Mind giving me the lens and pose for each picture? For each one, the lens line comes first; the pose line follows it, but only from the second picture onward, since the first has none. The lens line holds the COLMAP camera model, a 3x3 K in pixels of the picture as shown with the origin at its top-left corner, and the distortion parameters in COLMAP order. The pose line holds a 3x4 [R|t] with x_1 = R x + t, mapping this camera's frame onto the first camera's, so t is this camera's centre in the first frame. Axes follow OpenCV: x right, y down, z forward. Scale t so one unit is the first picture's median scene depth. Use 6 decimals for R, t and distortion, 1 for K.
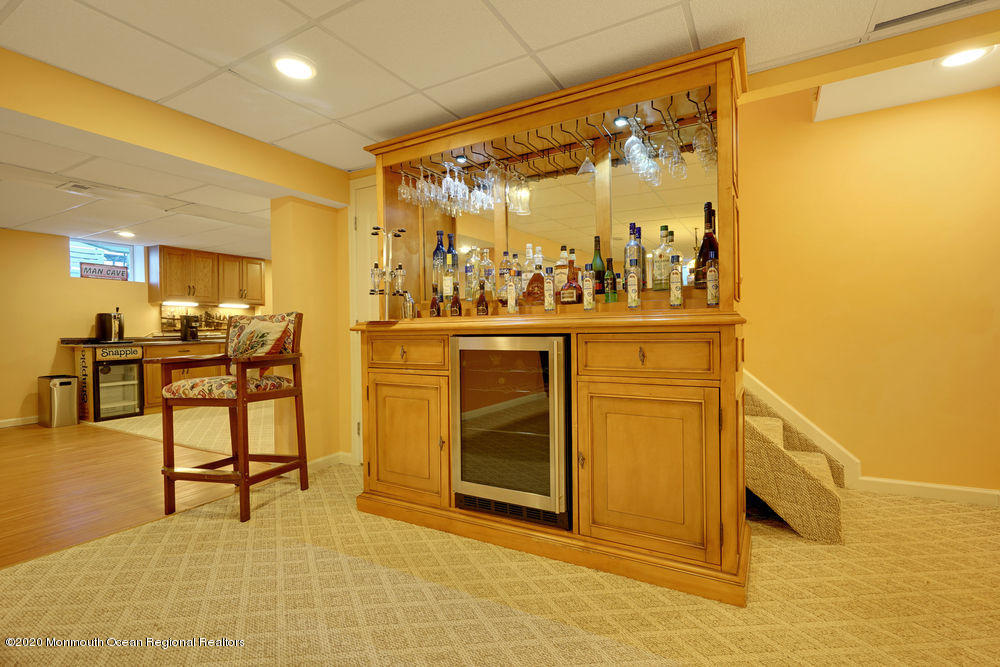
lens RADIAL K [[456.8, 0, 494.0], [0, 456.8, 331.1], [0, 0, 1]] dist [-0.017978, -0.000010]
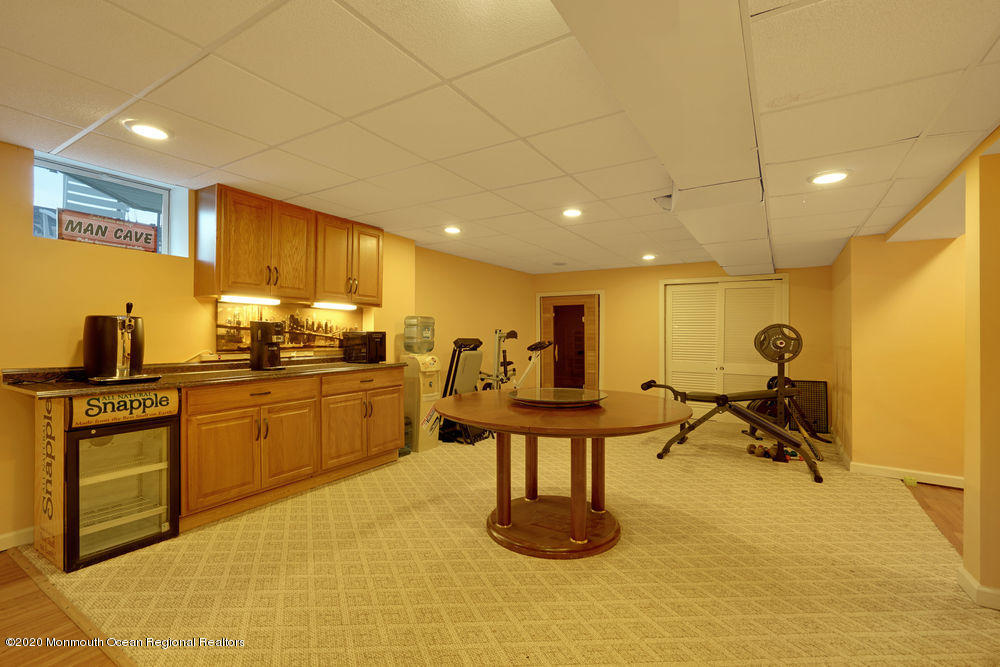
lens RADIAL K [[456.8, 0, 505.7], [0, 456.8, 333.0], [0, 0, 1]] dist [-0.017978, -0.000010]
pose [[0.998726, 0.021694, -0.045555, -0.371377], [-0.022186, 0.999700, -0.010334, -0.022824], [0.045318, 0.011331, 0.998908, 0.482544]]
